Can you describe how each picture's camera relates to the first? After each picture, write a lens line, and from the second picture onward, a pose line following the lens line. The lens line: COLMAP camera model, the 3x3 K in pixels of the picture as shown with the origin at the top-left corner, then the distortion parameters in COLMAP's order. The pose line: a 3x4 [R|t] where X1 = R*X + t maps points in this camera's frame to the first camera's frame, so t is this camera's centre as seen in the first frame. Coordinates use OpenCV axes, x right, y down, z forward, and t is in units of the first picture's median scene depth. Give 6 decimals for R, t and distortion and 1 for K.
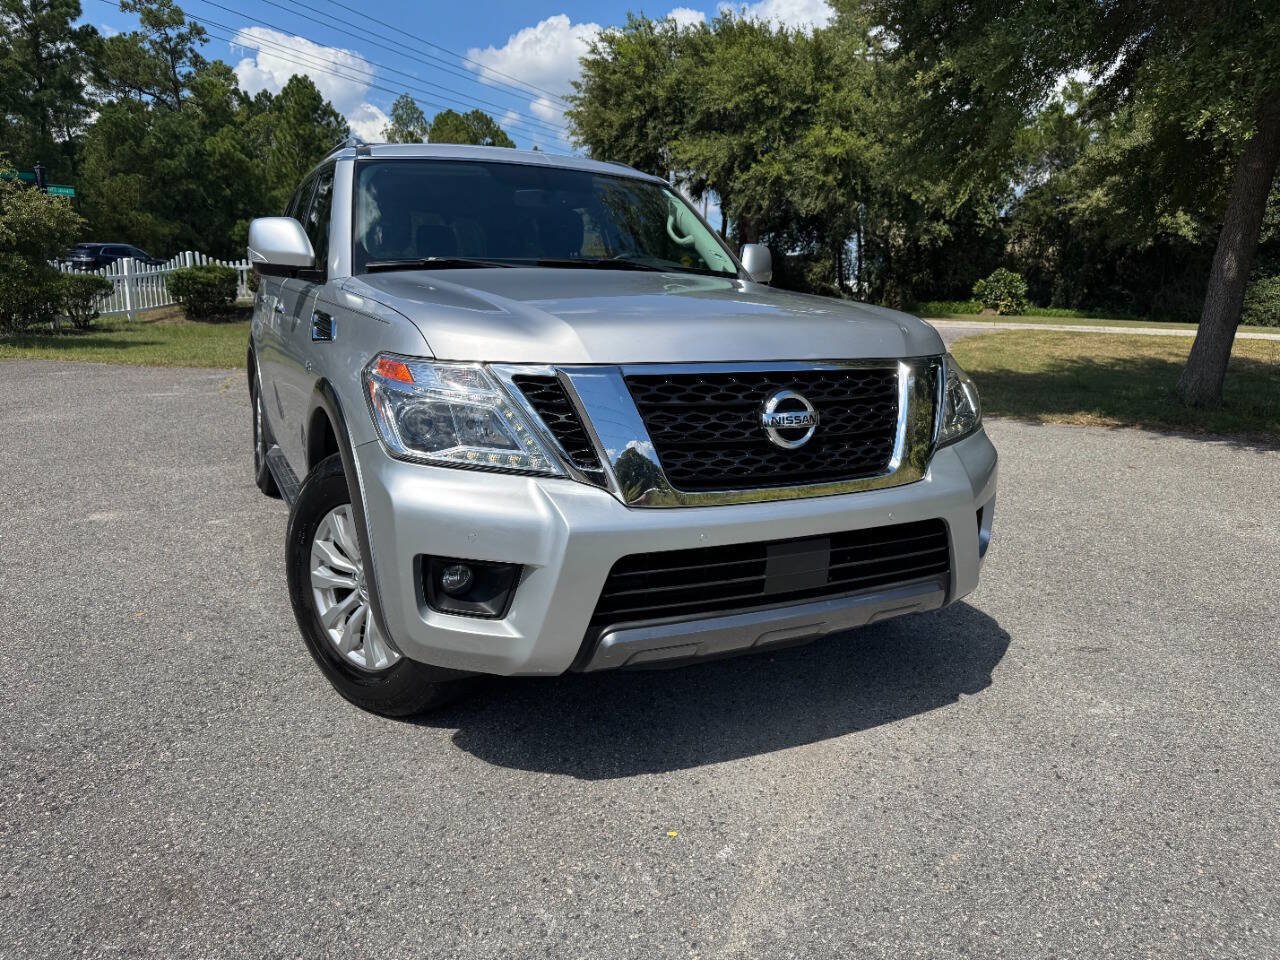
lens RADIAL K [[907.8, 0, 647.7], [0, 907.8, 471.1], [0, 0, 1]] dist [0.012043, -0.019195]
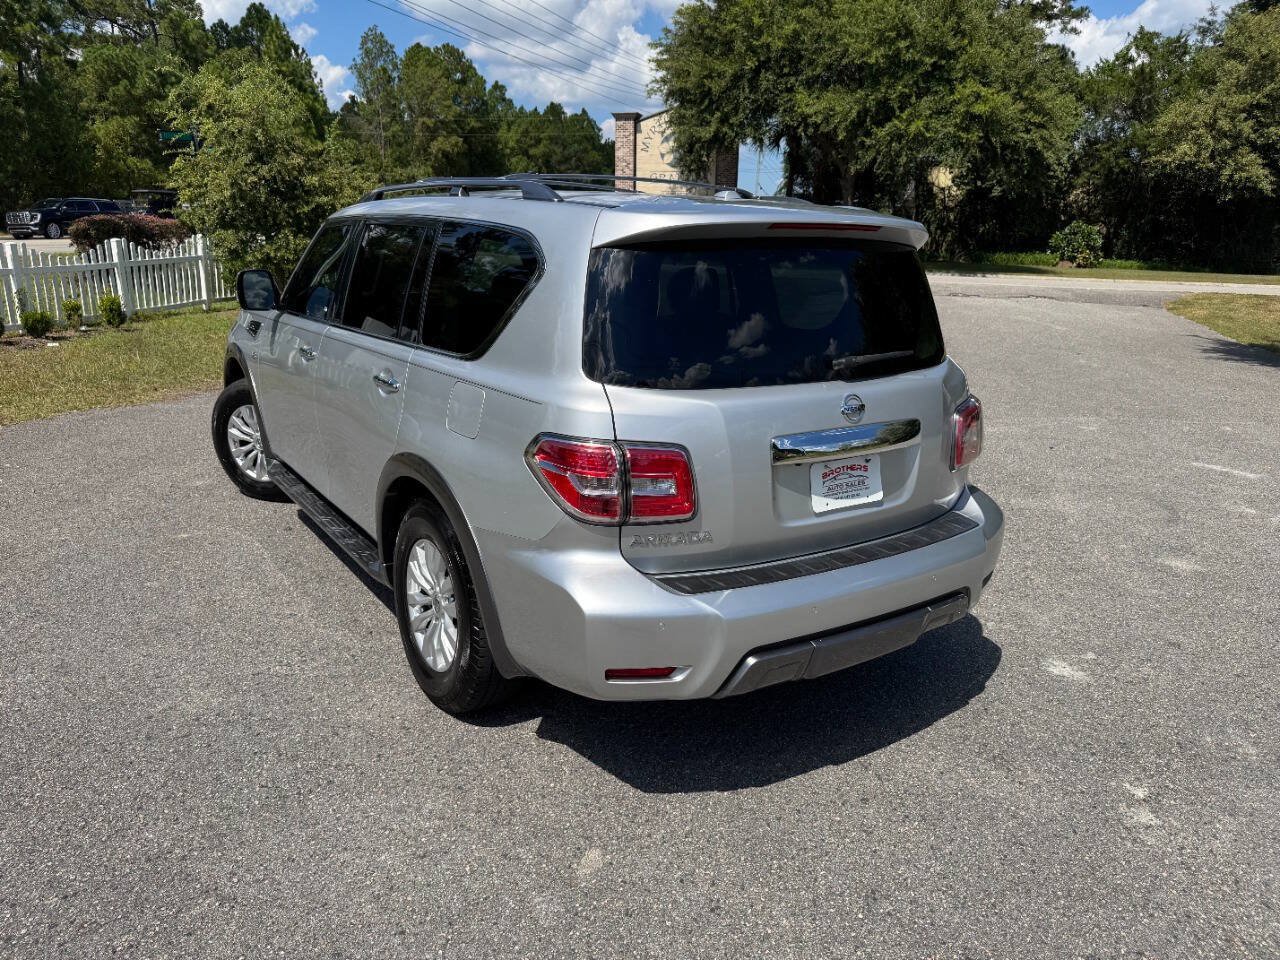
lens RADIAL K [[903.9, 0, 640.6], [0, 903.9, 480.9], [0, 0, 1]] dist [0.022298, -0.027216]
pose [[0.998014, -0.021147, 0.059339, -0.222960], [0.016650, 0.997022, 0.075296, -0.022659], [-0.060755, -0.074158, 0.995394, -0.005017]]
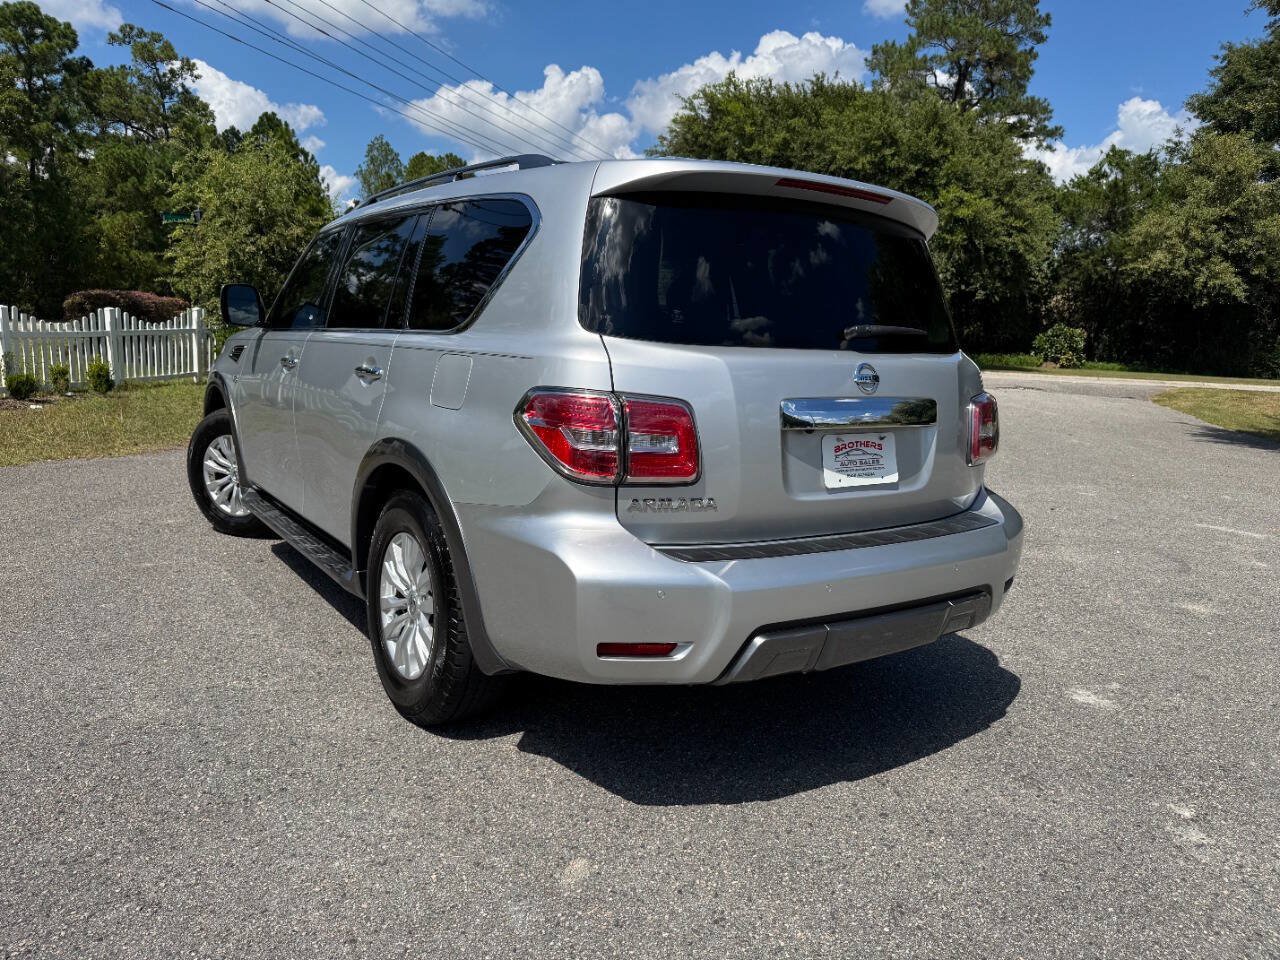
lens RADIAL K [[907.7, 0, 647.1], [0, 907.7, 481.1], [0, 0, 1]] dist [0.006575, -0.008247]
pose [[0.996898, 0.000613, 0.078708, -0.223420], [0.002112, 0.999401, -0.034536, -0.008902], [-0.078682, 0.034595, 0.996299, 0.002274]]
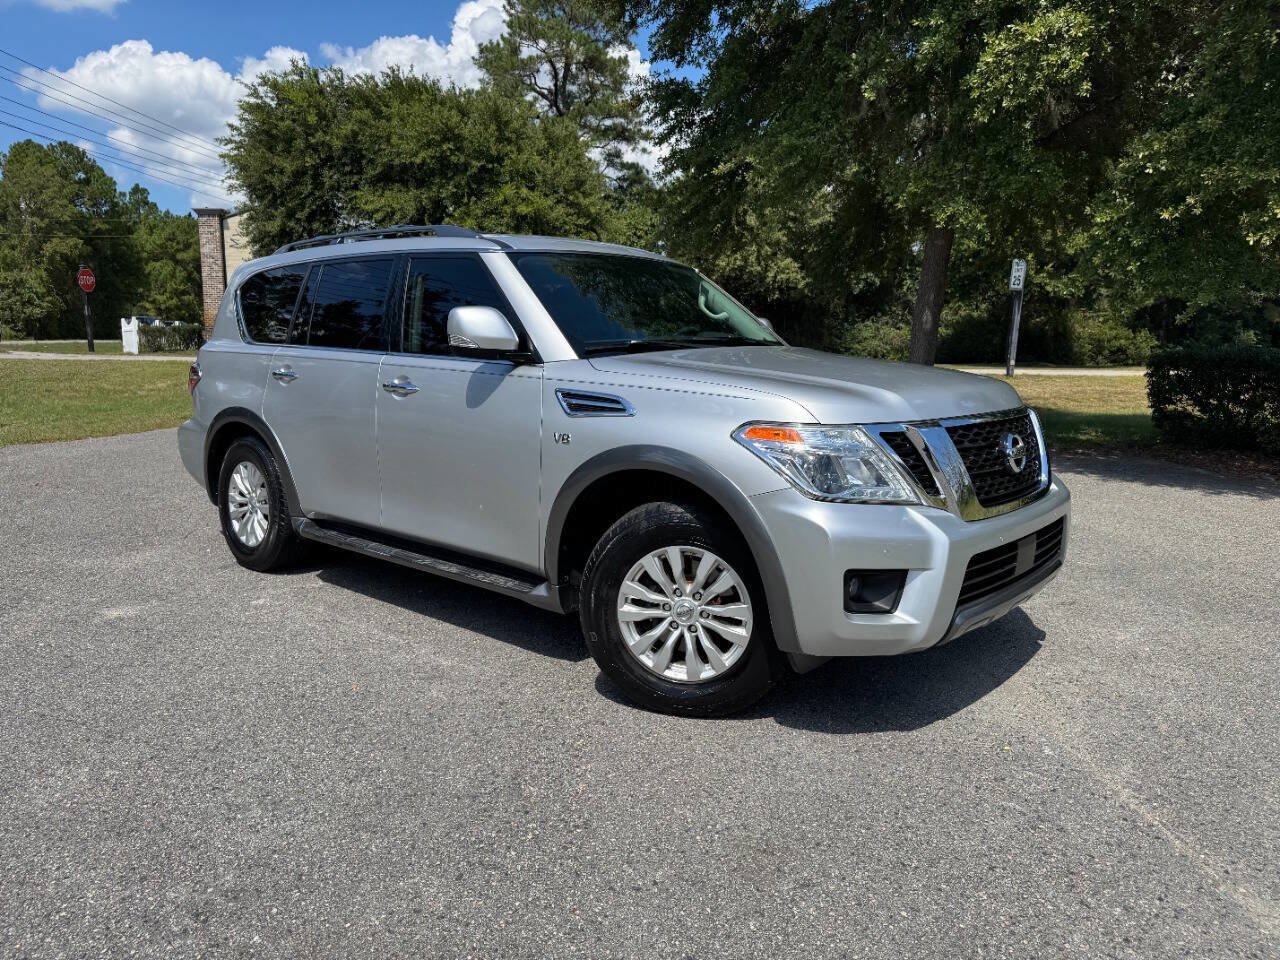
lens RADIAL K [[904.5, 0, 634.6], [0, 904.5, 475.3], [0, 0, 1]] dist [0.011690, -0.014781]
pose [[0.928702, -0.072710, 0.363628, -0.075933], [0.088538, 0.995706, -0.027028, -0.002823], [-0.360102, 0.057296, 0.931152, -0.009599]]
